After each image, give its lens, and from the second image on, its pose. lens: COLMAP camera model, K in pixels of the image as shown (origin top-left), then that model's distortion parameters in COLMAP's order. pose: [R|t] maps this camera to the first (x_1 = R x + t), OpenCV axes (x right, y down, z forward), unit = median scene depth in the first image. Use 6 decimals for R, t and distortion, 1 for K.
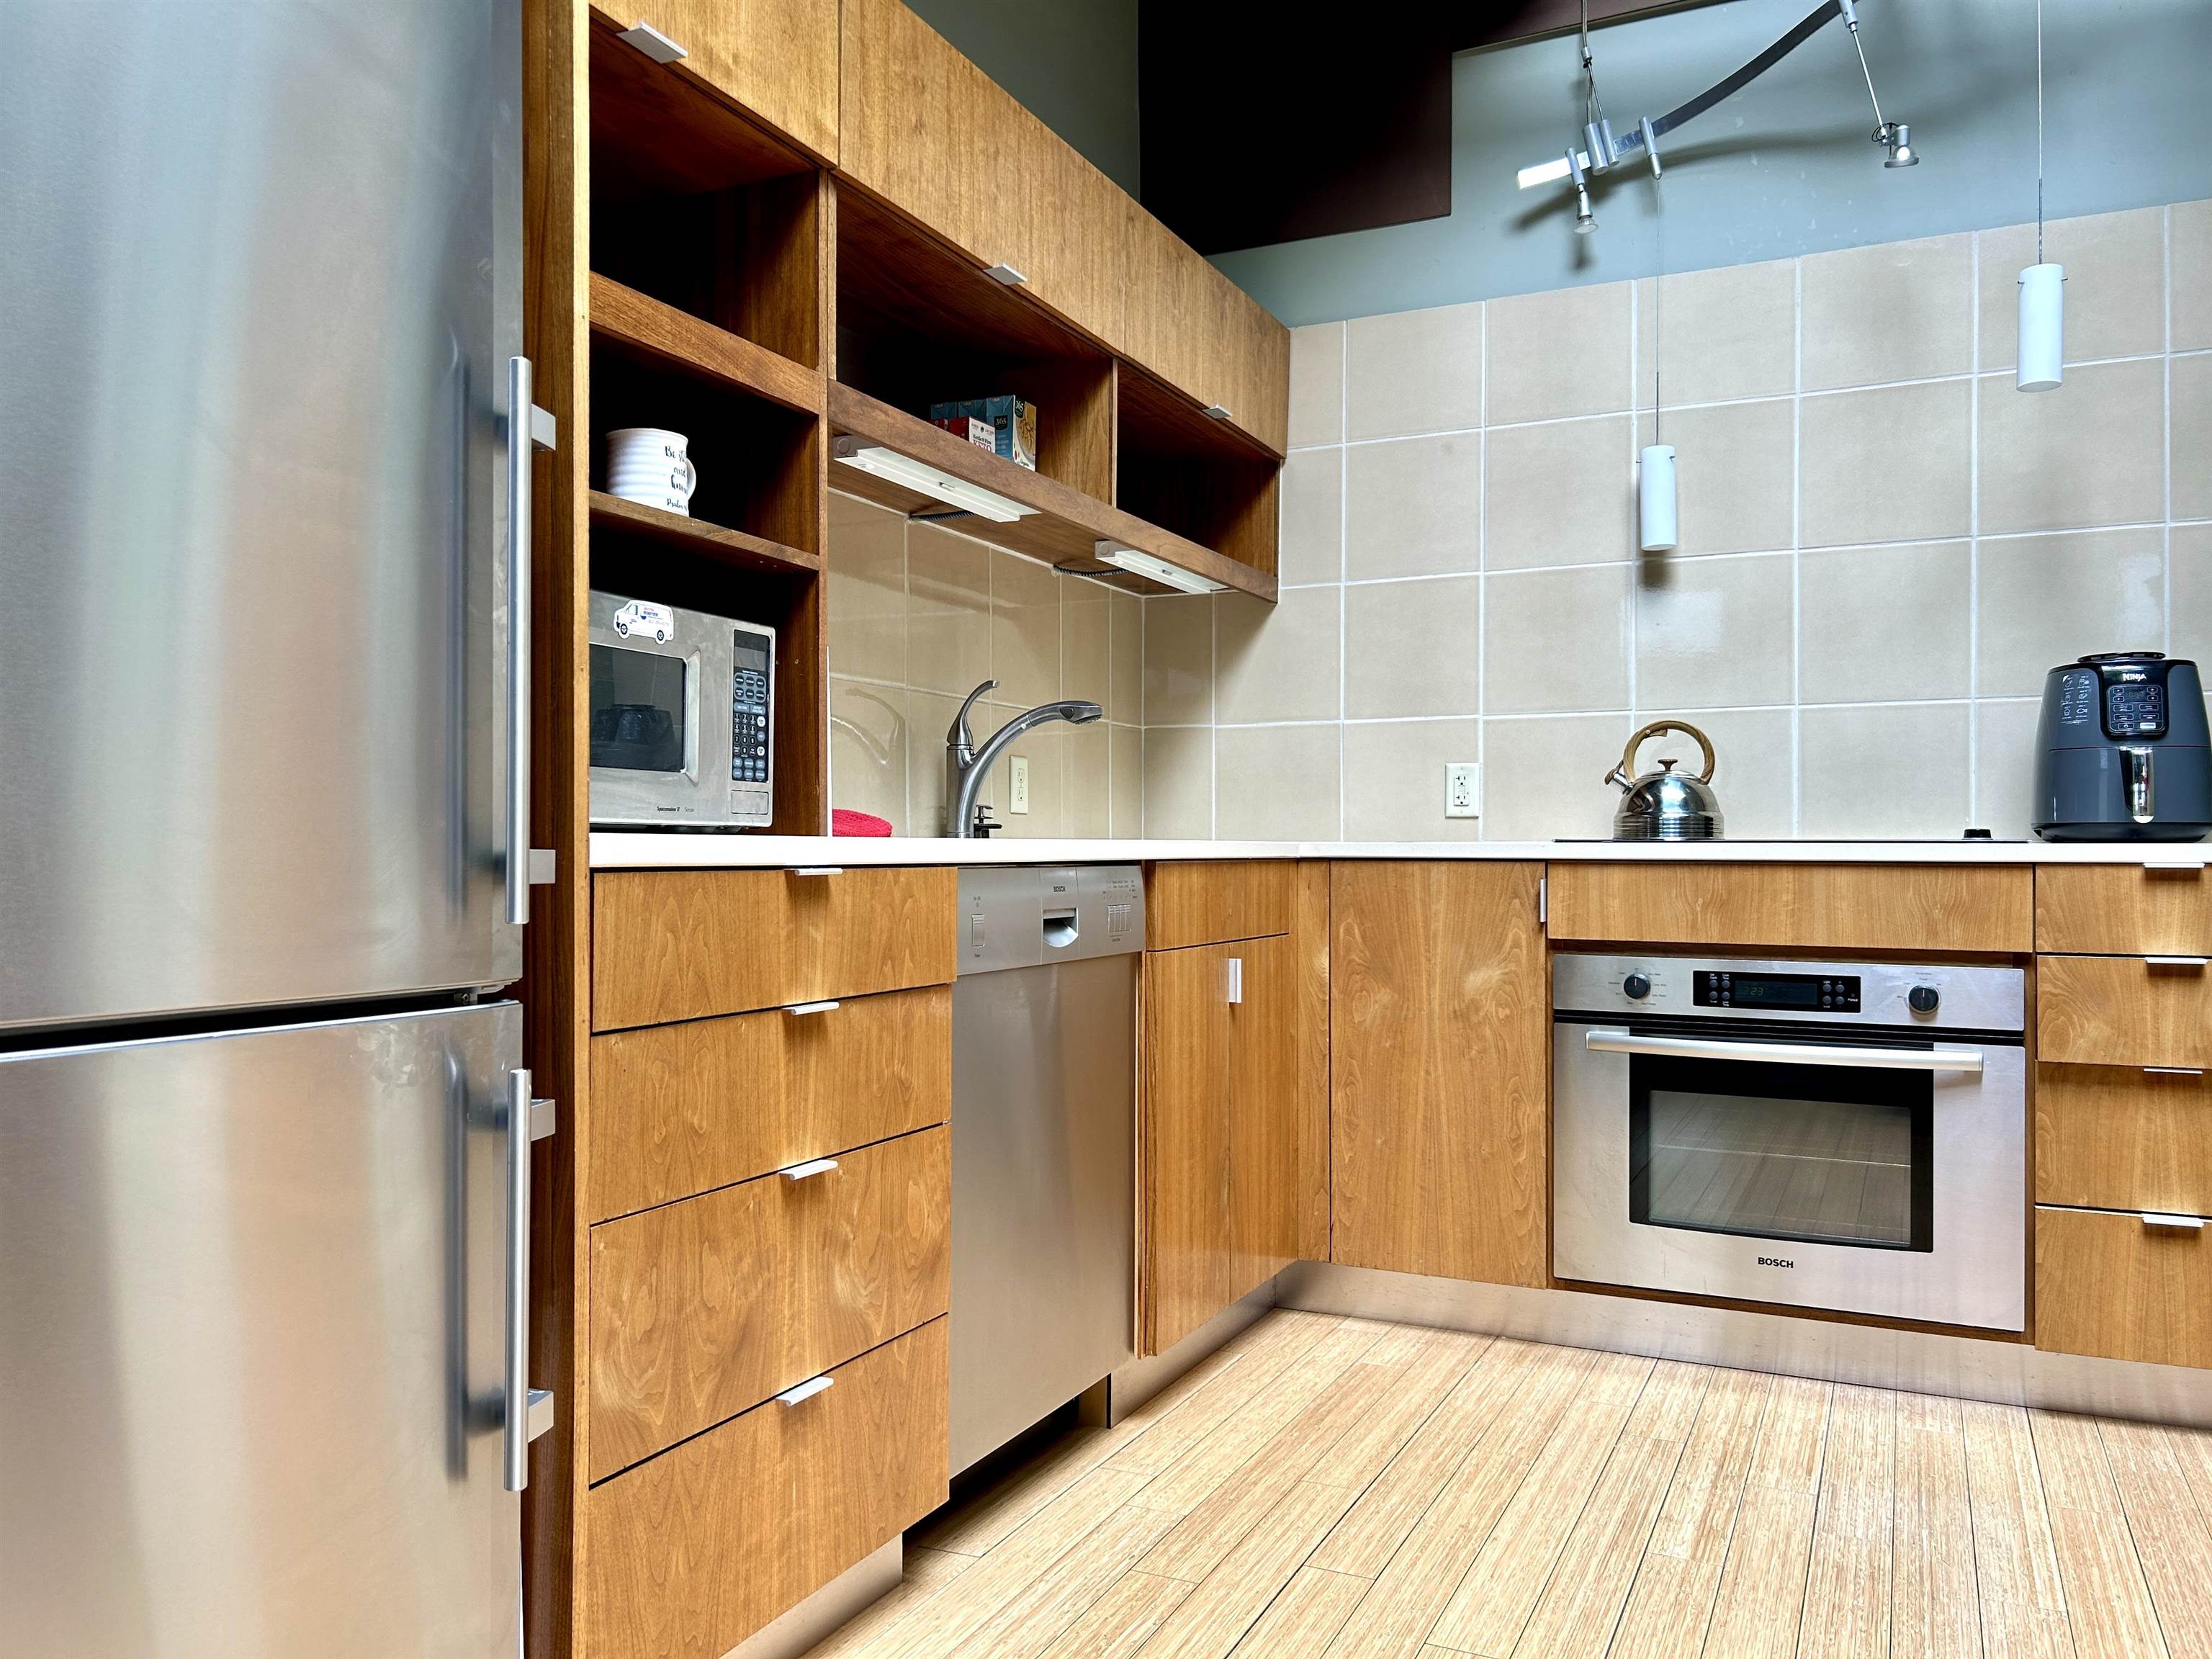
lens RADIAL K [[1685.1, 0, 1116.9], [0, 1685.1, 838.5], [0, 0, 1]] dist [0.060644, -0.057024]
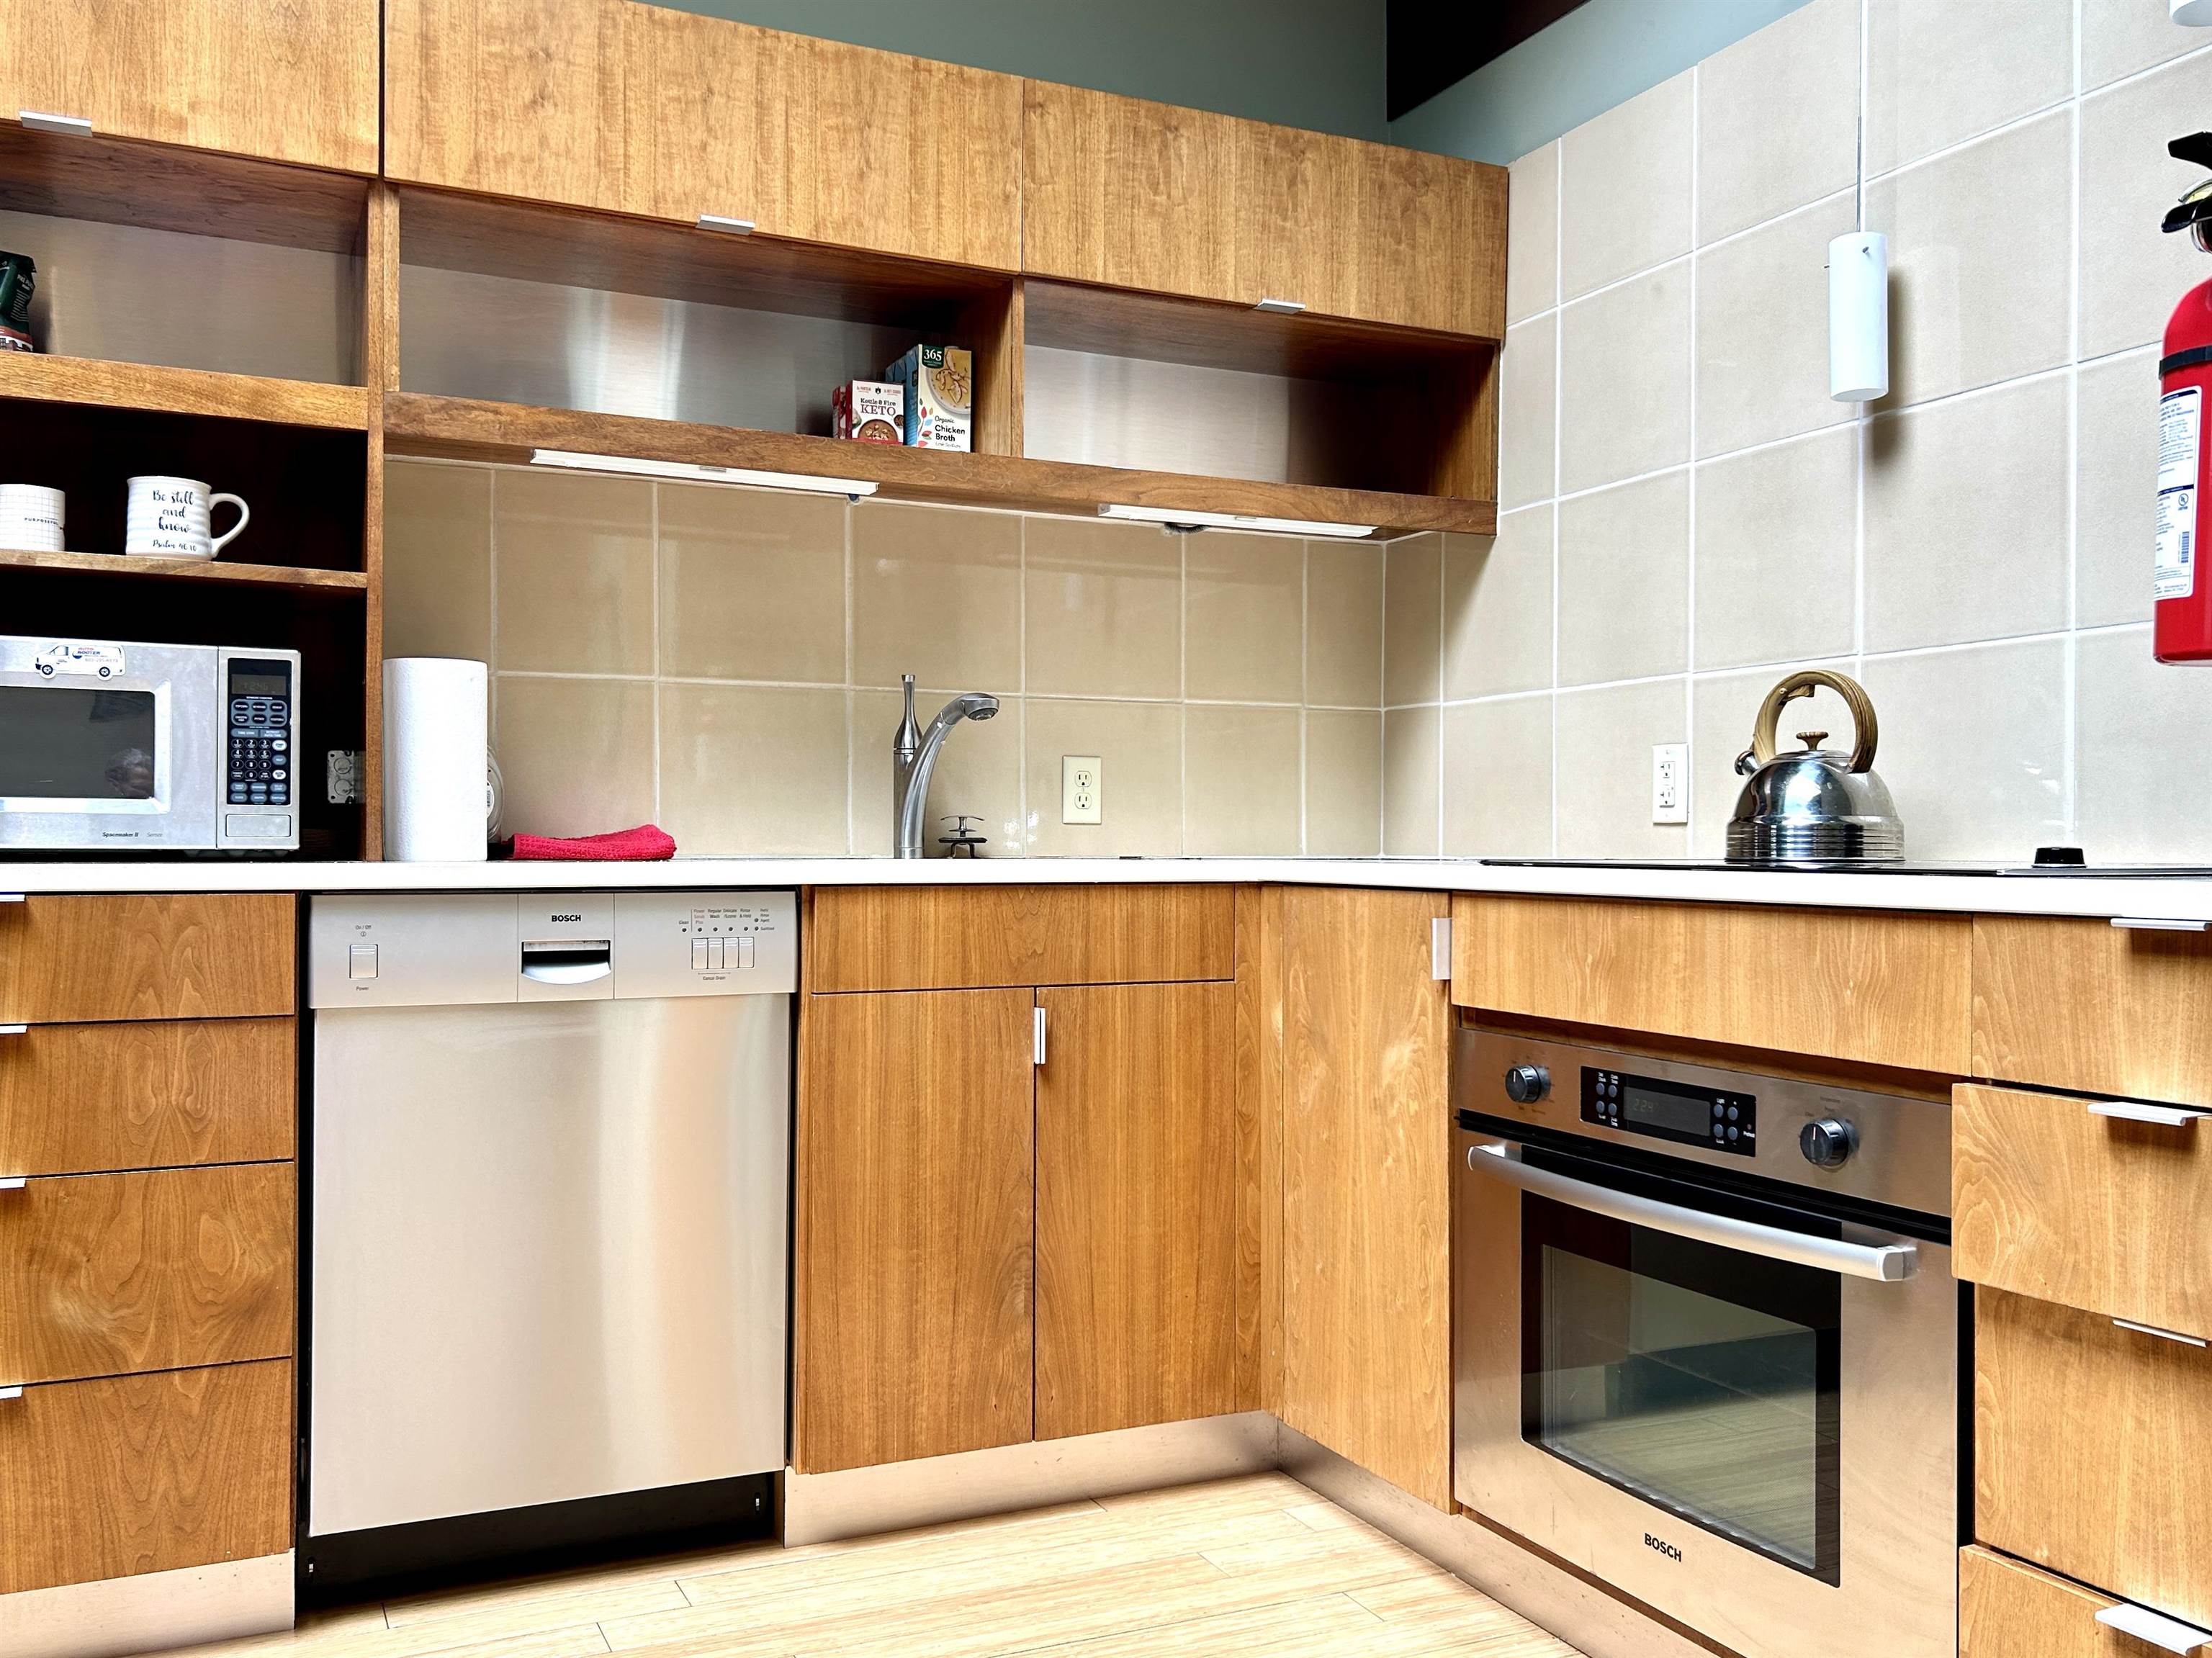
lens RADIAL K [[1888.7, 0, 1091.4], [0, 1888.7, 835.0], [0, 0, 1]] dist [0.049355, -0.055142]
pose [[0.764026, -0.002407, -0.645181, 0.719797], [0.002675, 0.999996, -0.000563, -0.011106], [0.645180, -0.001296, 0.764029, 0.357930]]
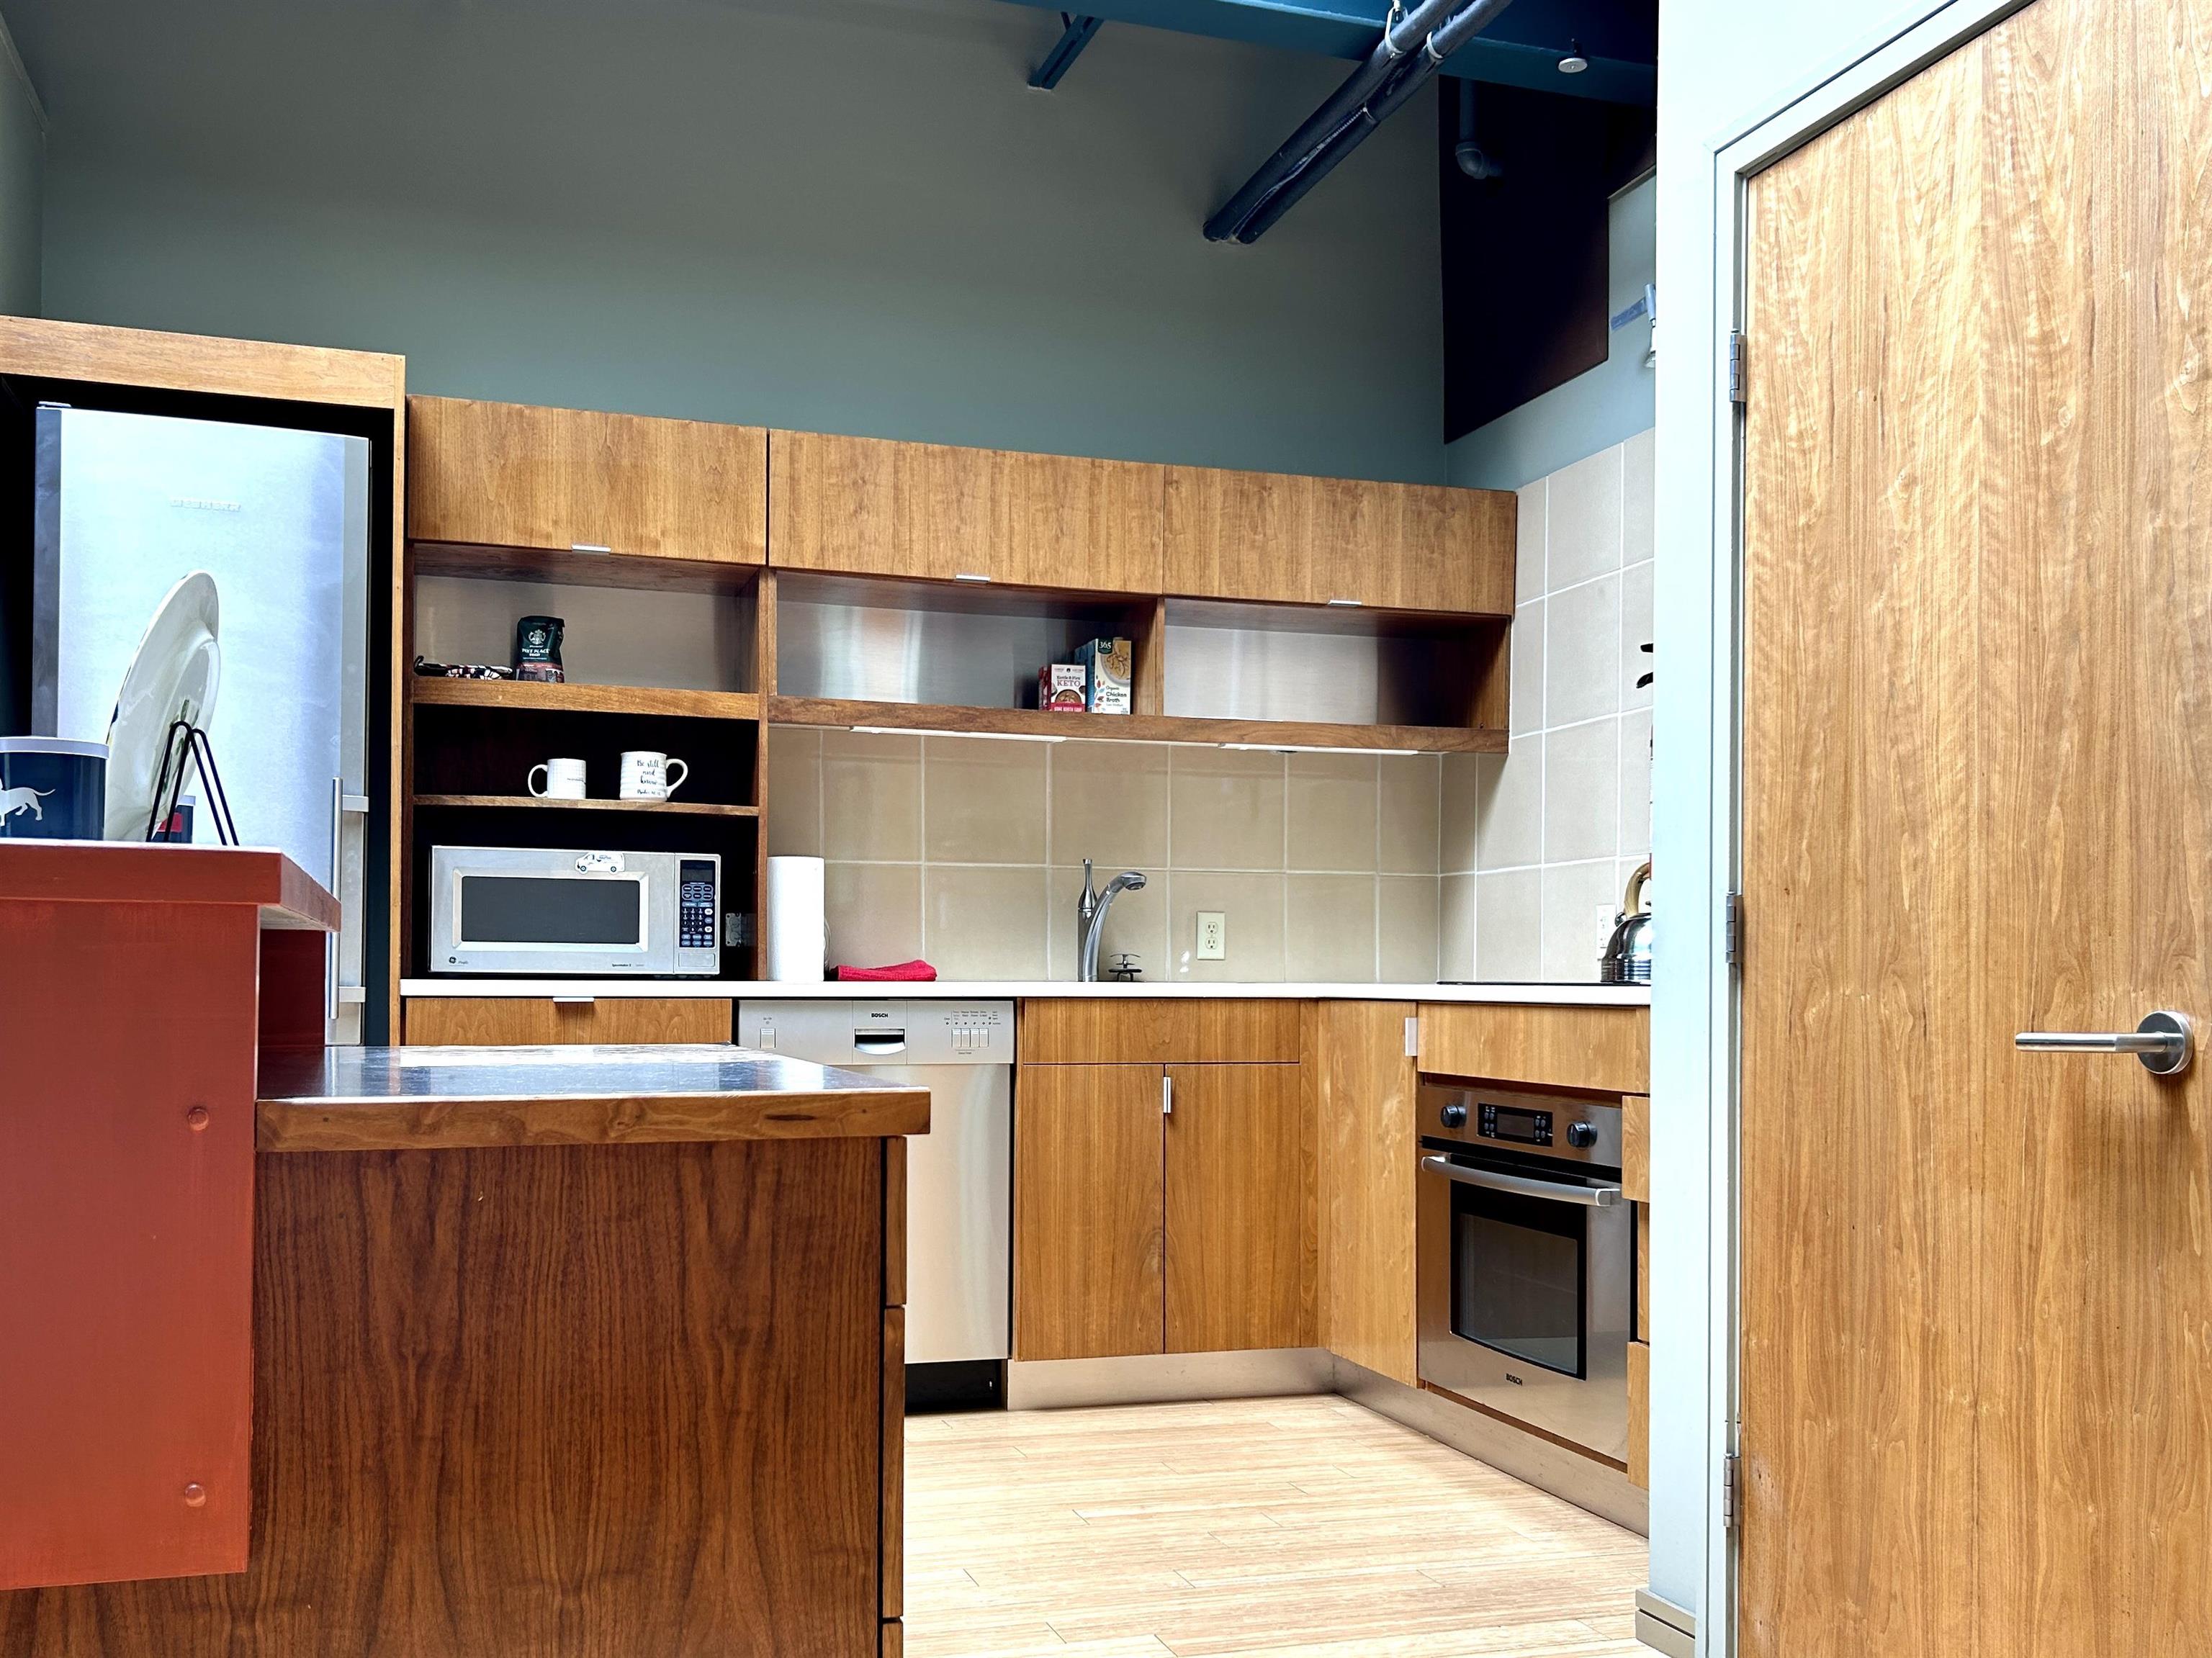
lens RADIAL K [[2035.3, 0, 1032.4], [0, 2035.3, 970.6], [0, 0, 1]] dist [0.083120, 0.000000]
pose [[0.664238, -0.002702, -0.747516, 1.221847], [0.000800, 0.999995, -0.002903, -0.003565], [0.747521, 0.001330, 0.664237, -0.083837]]
